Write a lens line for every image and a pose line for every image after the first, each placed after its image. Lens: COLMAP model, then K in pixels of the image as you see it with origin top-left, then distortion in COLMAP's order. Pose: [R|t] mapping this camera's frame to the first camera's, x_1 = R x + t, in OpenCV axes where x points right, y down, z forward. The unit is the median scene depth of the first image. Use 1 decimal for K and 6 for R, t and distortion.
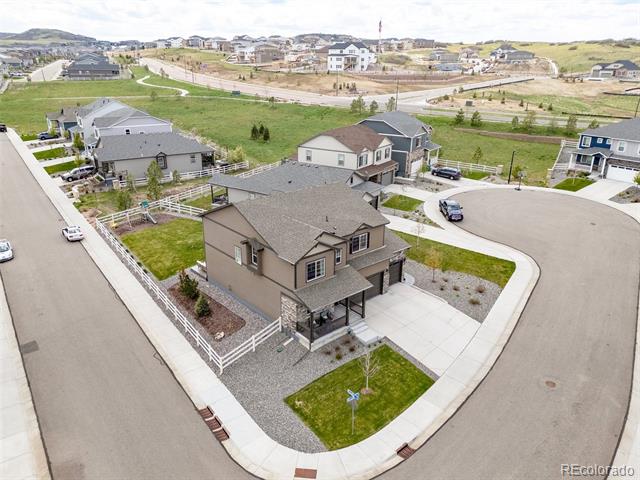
lens RADIAL K [[466.0, 0, 320.0], [0, 466.0, 240.0], [0, 0, 1]] dist [0.070135, -0.072654]
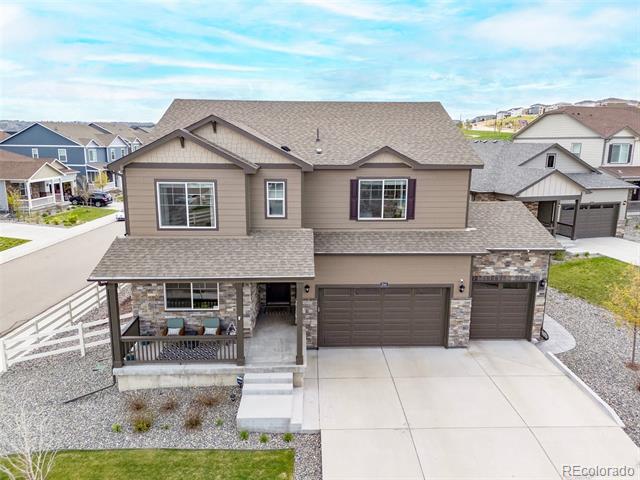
lens RADIAL K [[466.0, 0, 320.0], [0, 466.0, 240.0], [0, 0, 1]] dist [0.070135, -0.072654]
pose [[0.771230, 0.122287, -0.624699, 0.184220], [-0.219965, 0.972117, -0.081265, 0.052789], [0.597343, 0.200087, 0.776625, 0.381813]]
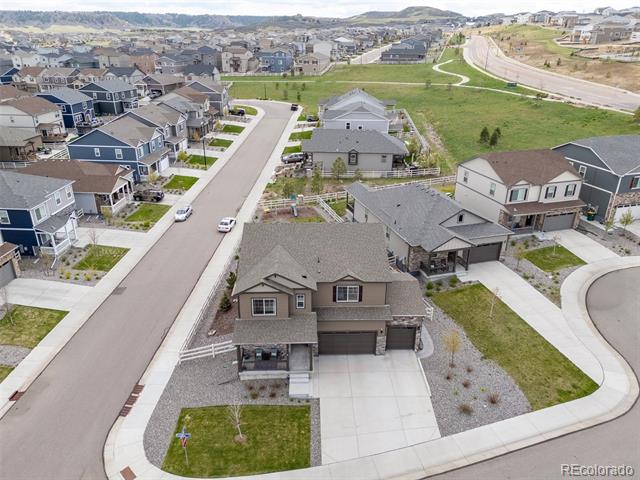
lens RADIAL K [[466.0, 0, 320.0], [0, 466.0, 240.0], [0, 0, 1]] dist [0.070135, -0.072654]
pose [[0.772882, 0.250823, -0.582873, 0.333043], [-0.222152, 0.967385, 0.121716, -0.118629], [0.594391, 0.035414, 0.803396, 0.124190]]
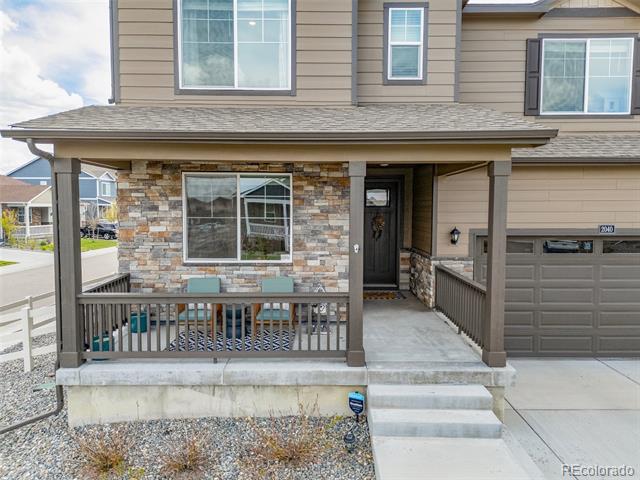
lens RADIAL K [[466.0, 0, 320.0], [0, 466.0, 240.0], [0, 0, 1]] dist [0.070135, -0.072654]
pose [[0.752486, 0.029088, -0.657965, 0.084649], [-0.224405, 0.950569, -0.214619, 0.096163], [0.619198, 0.309149, 0.721818, 0.459605]]
